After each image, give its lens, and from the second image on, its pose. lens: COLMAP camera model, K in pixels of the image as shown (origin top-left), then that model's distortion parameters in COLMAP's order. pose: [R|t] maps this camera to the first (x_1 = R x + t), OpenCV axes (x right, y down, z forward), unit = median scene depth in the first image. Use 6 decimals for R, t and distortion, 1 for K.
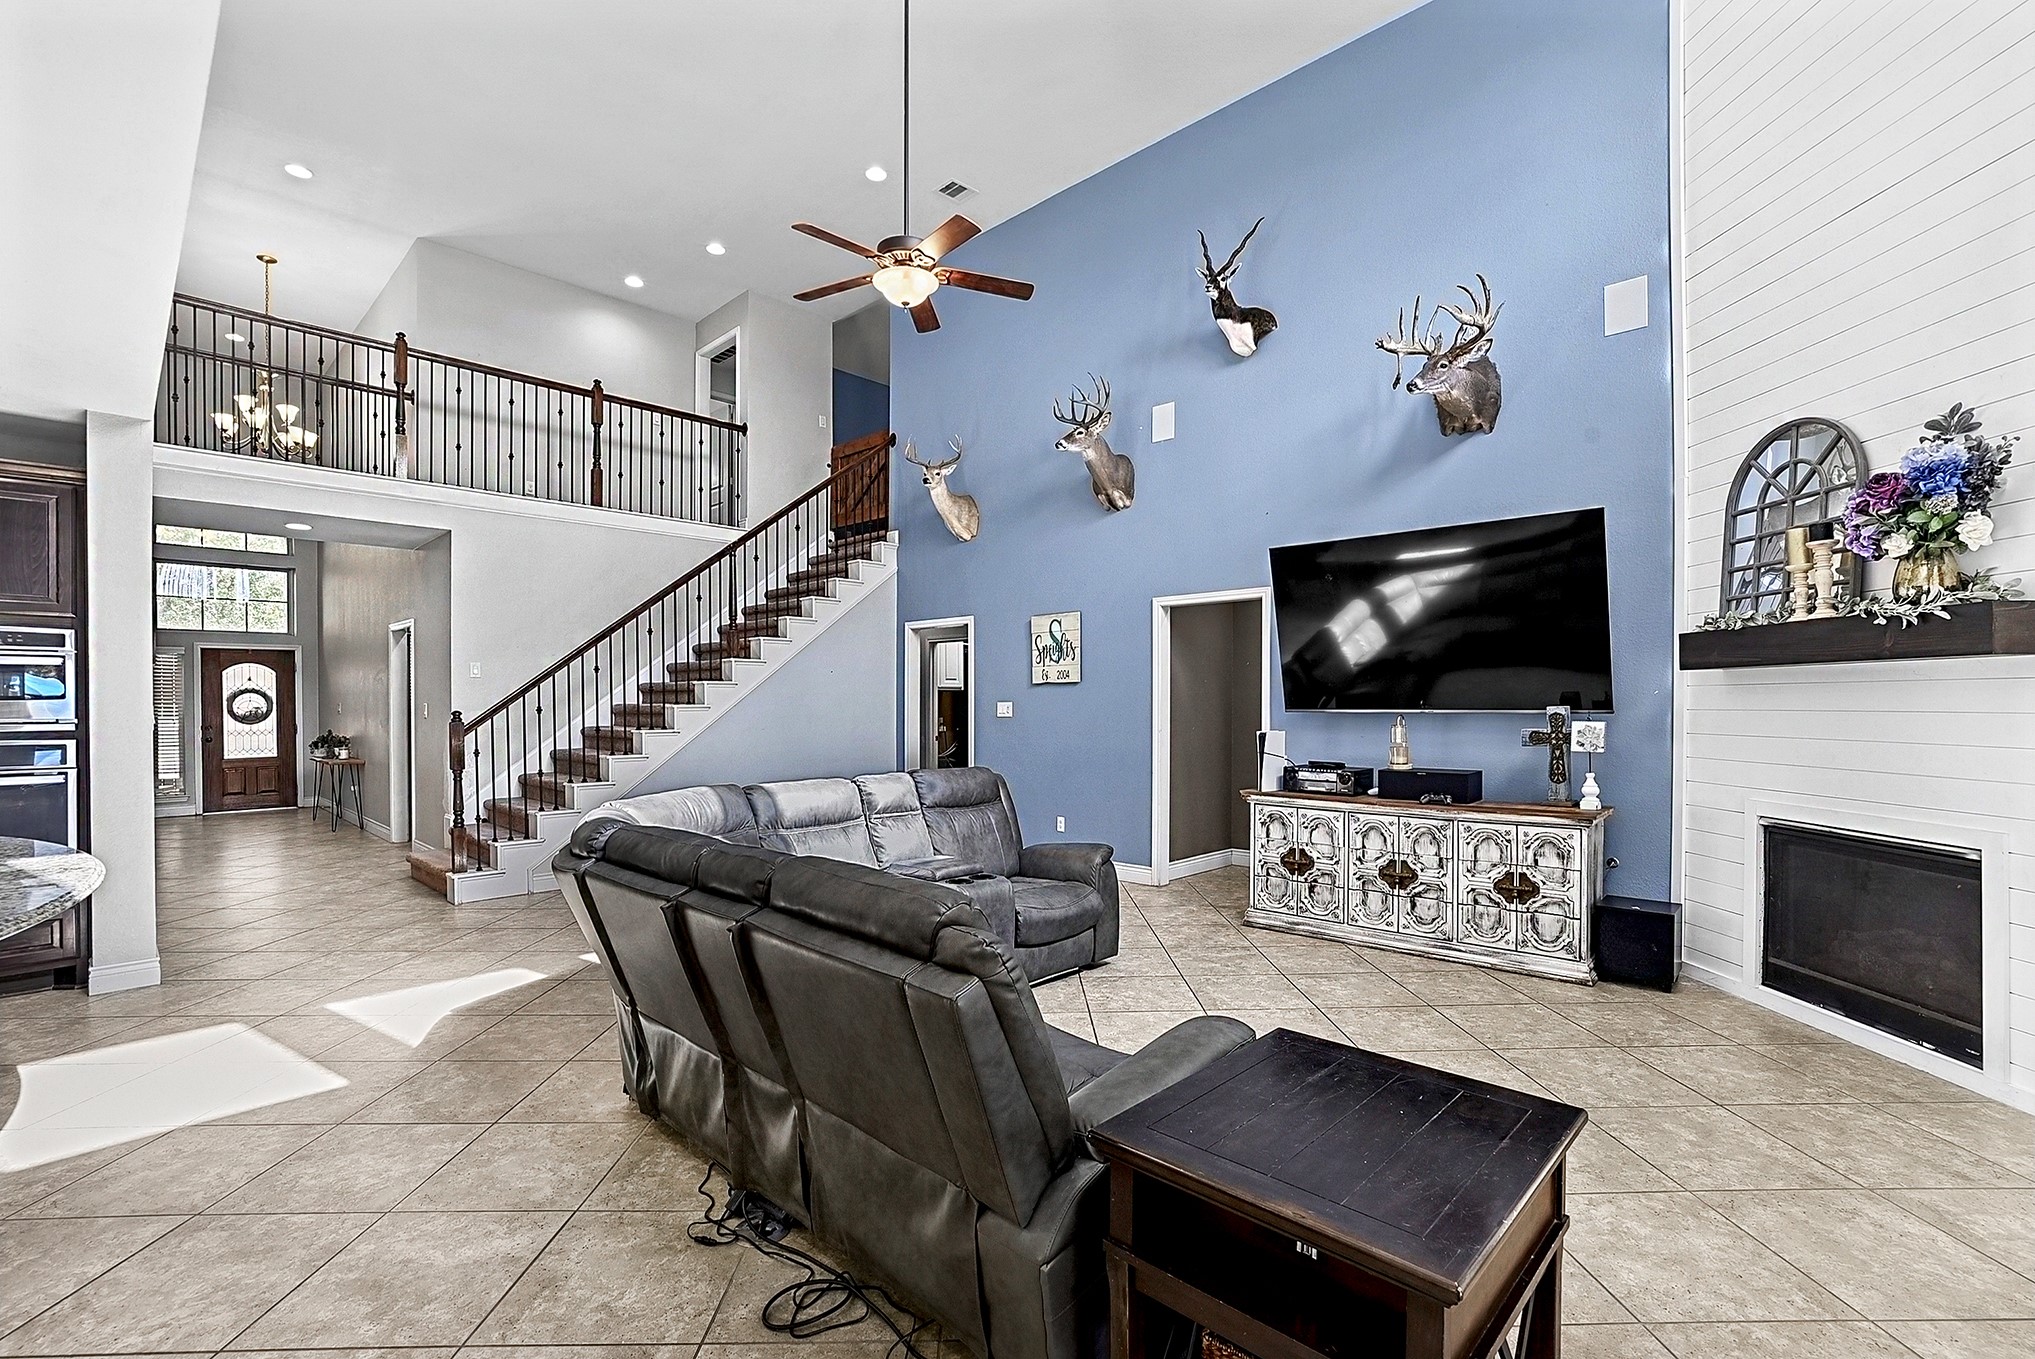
lens RADIAL K [[916.4, 0, 1034.2], [0, 916.4, 696.2], [0, 0, 1]] dist [-0.030444, 0.003192]
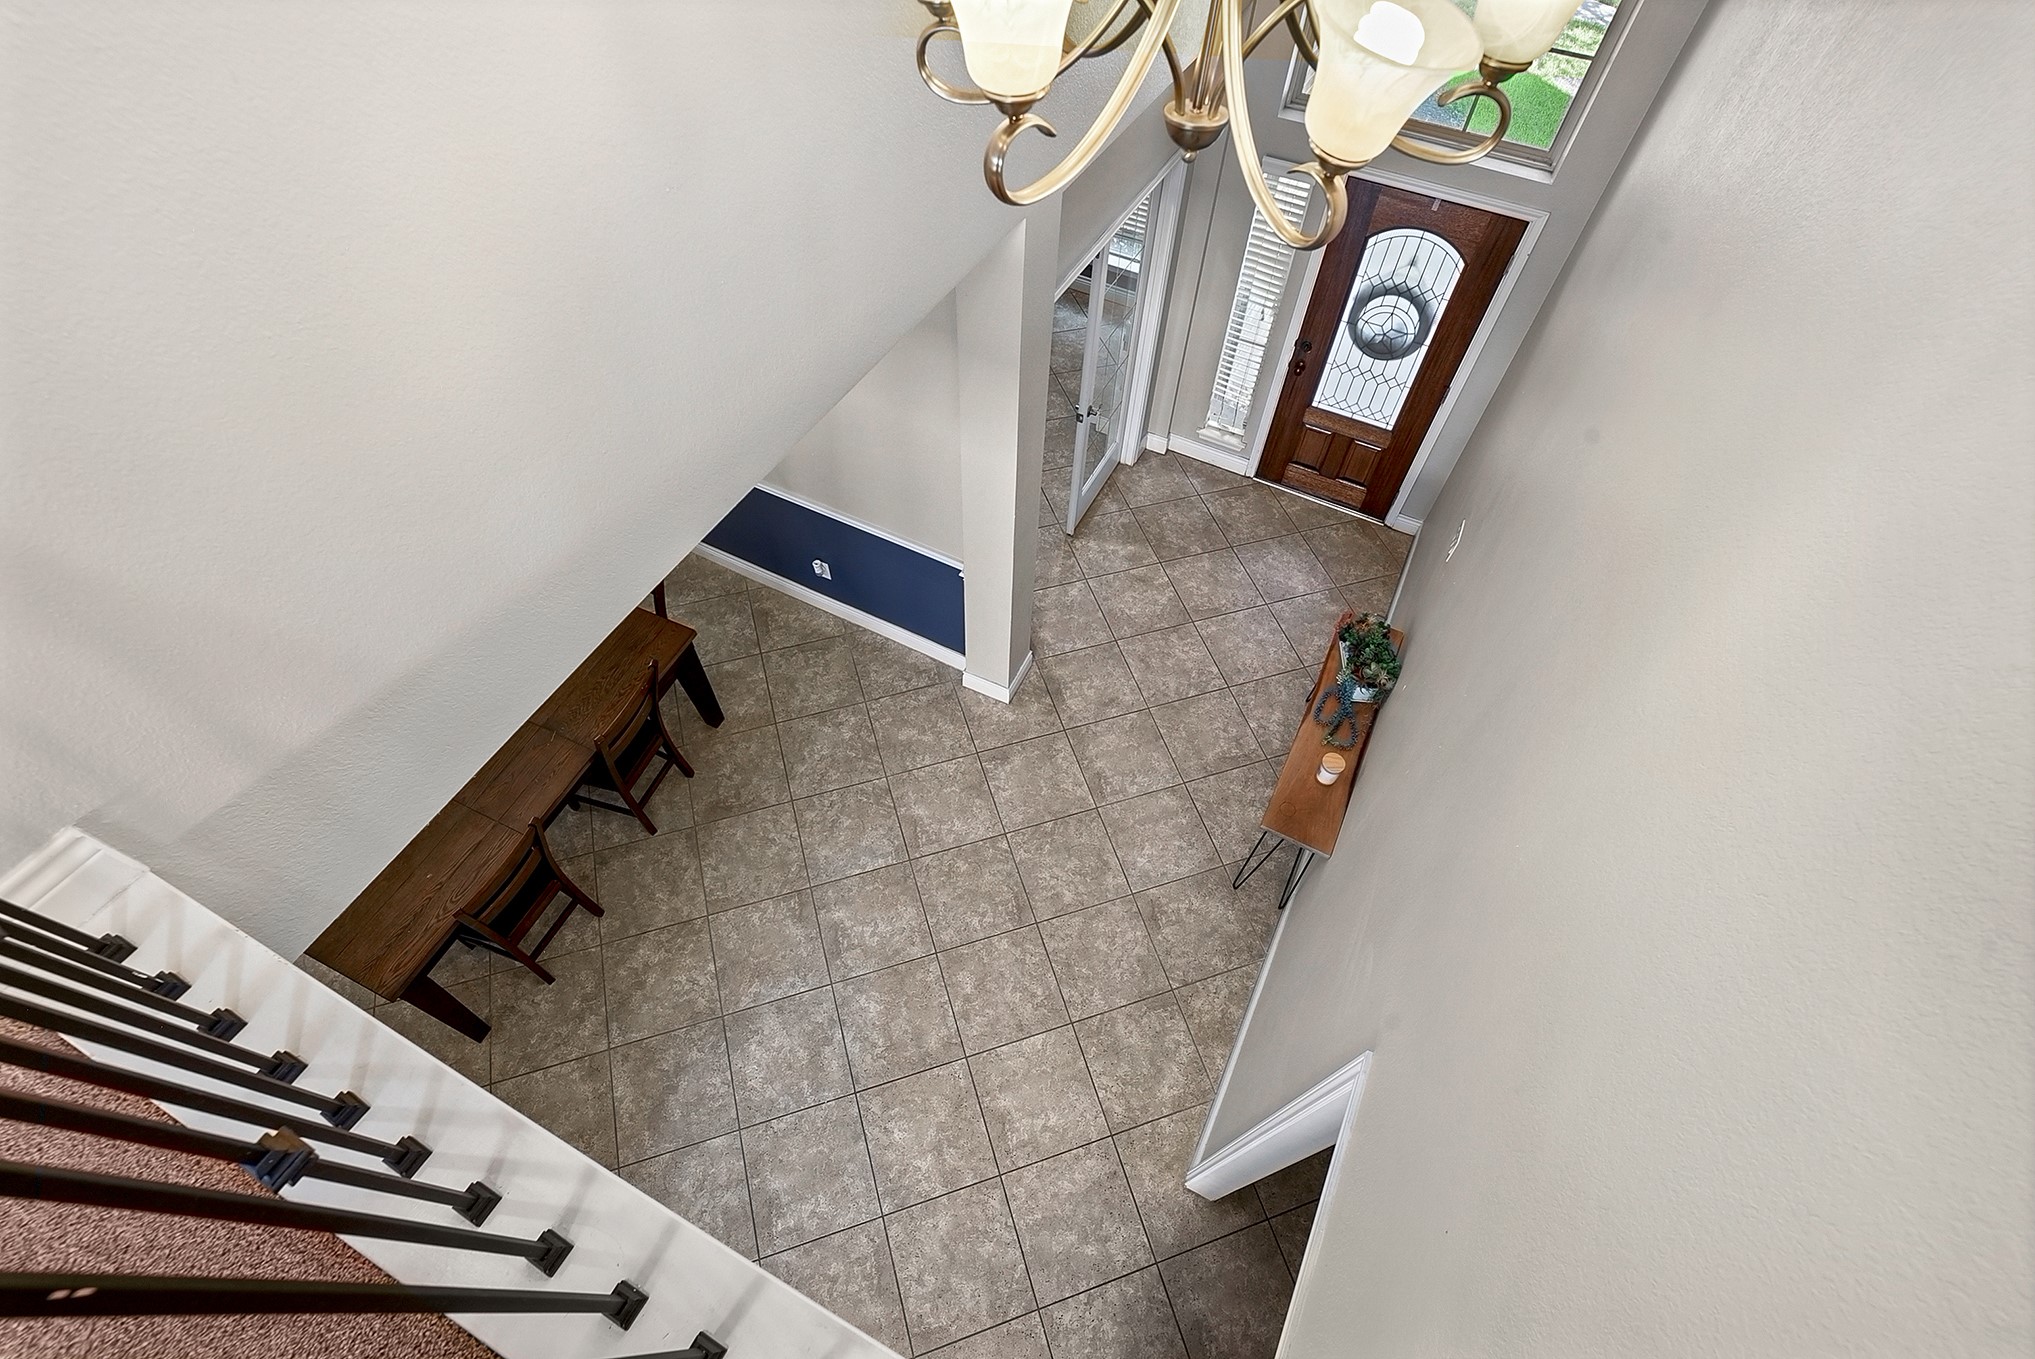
lens RADIAL K [[916.4, 0, 1014.6], [0, 916.4, 711.9], [0, 0, 1]] dist [-0.030444, 0.003192]
pose [[0.299618, 0.799849, -0.520068, -0.538352], [-0.025616, 0.551659, 0.833676, -0.261688], [0.953715, -0.236462, 0.185776, 0.692102]]
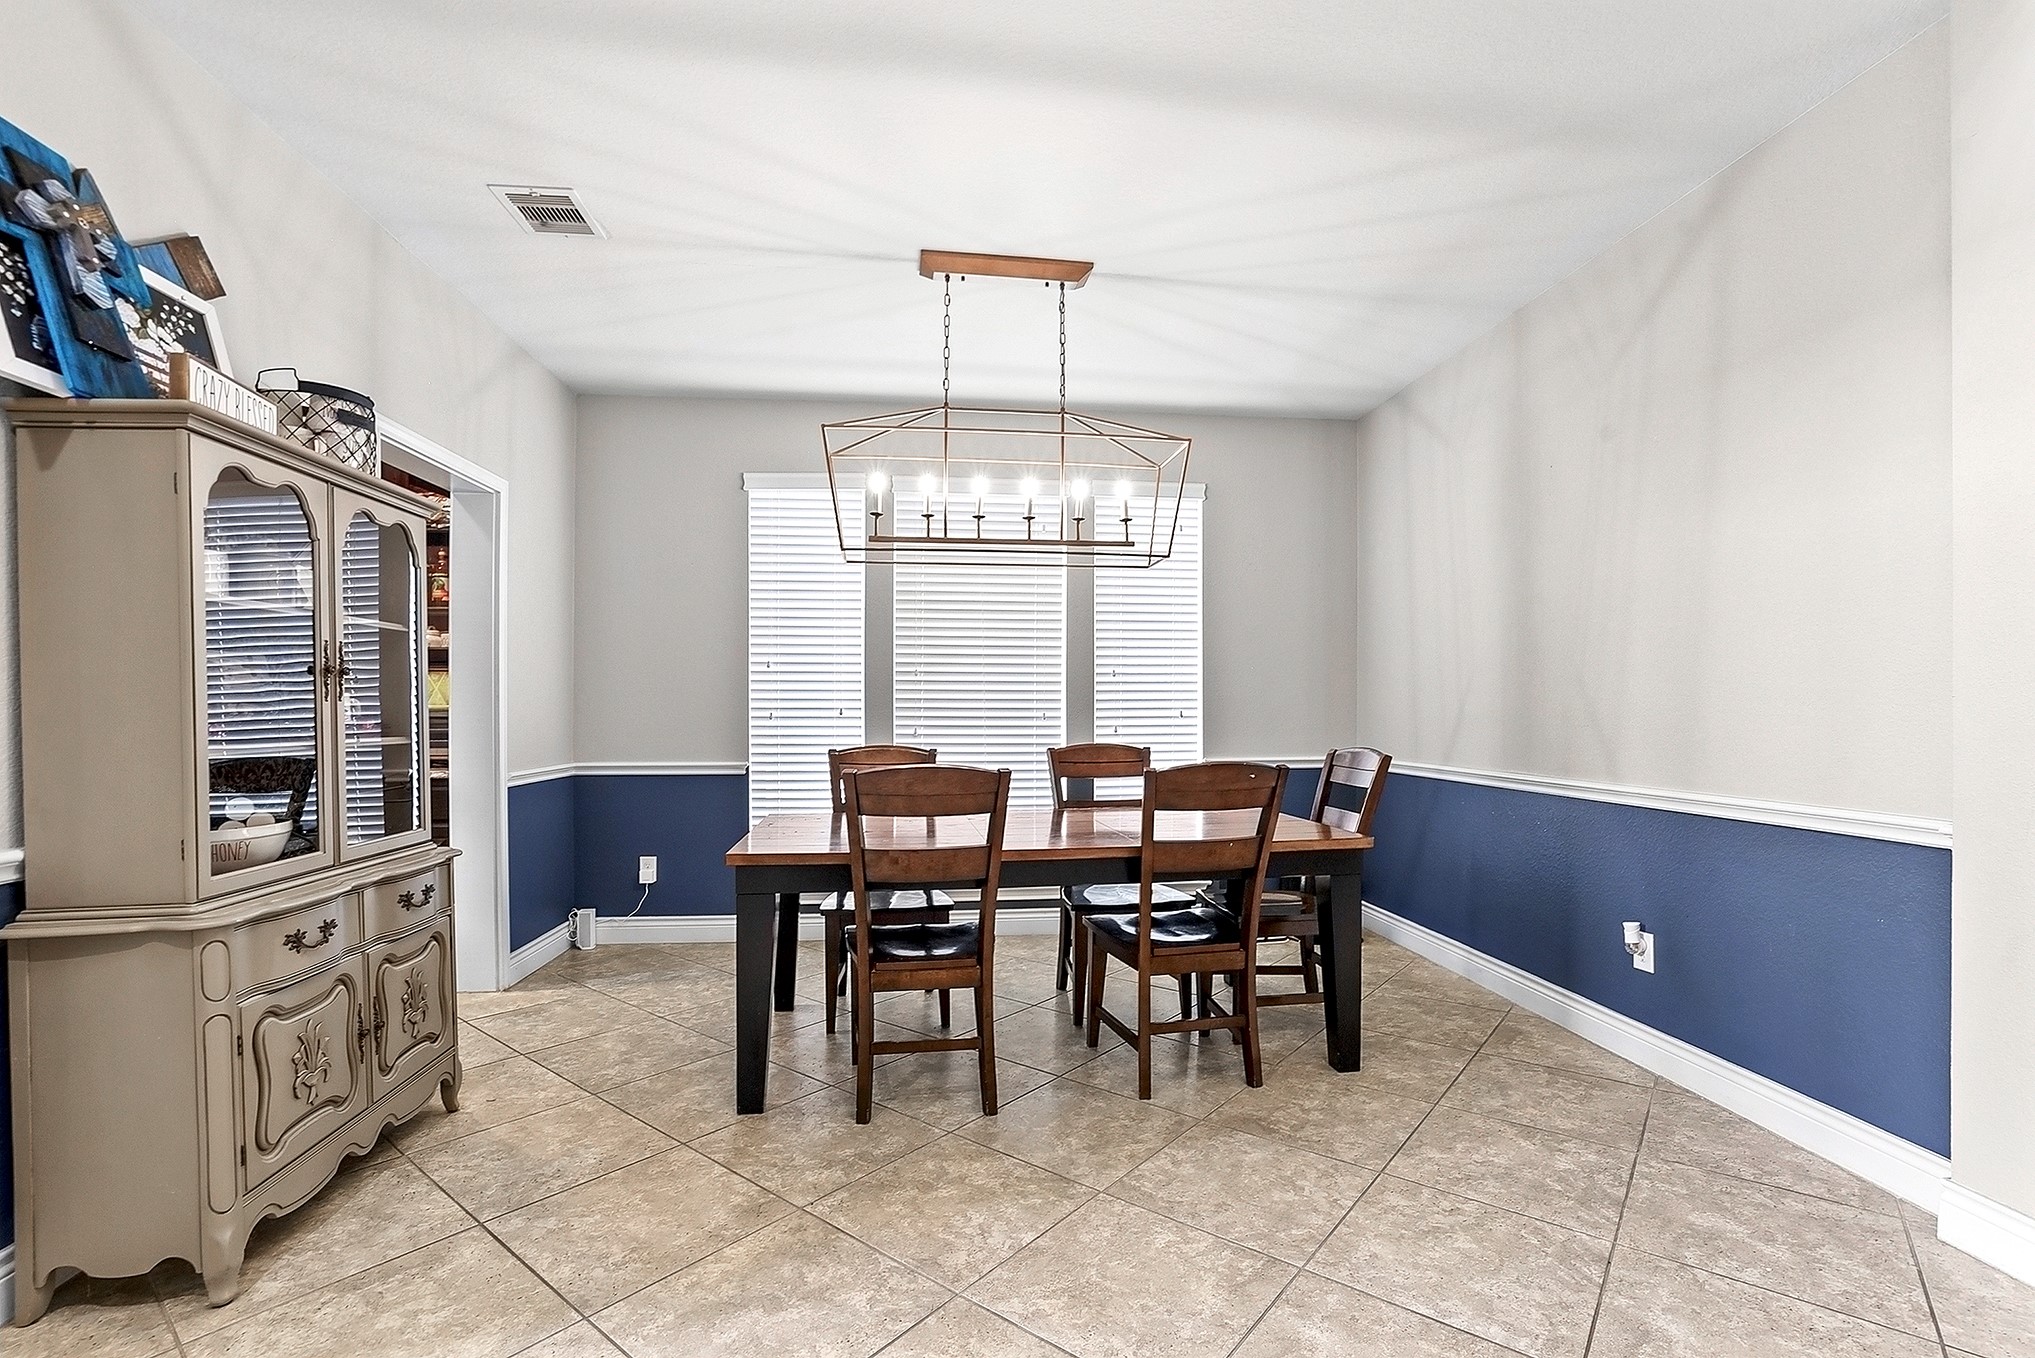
lens RADIAL K [[916.4, 0, 1021.8], [0, 916.4, 705.7], [0, 0, 1]] dist [-0.030444, 0.003192]
pose [[-0.634856, 0.012373, -0.772531, -0.551919], [0.015369, 0.999876, 0.003384, 0.017906], [0.772477, -0.009725, -0.634968, 0.730886]]
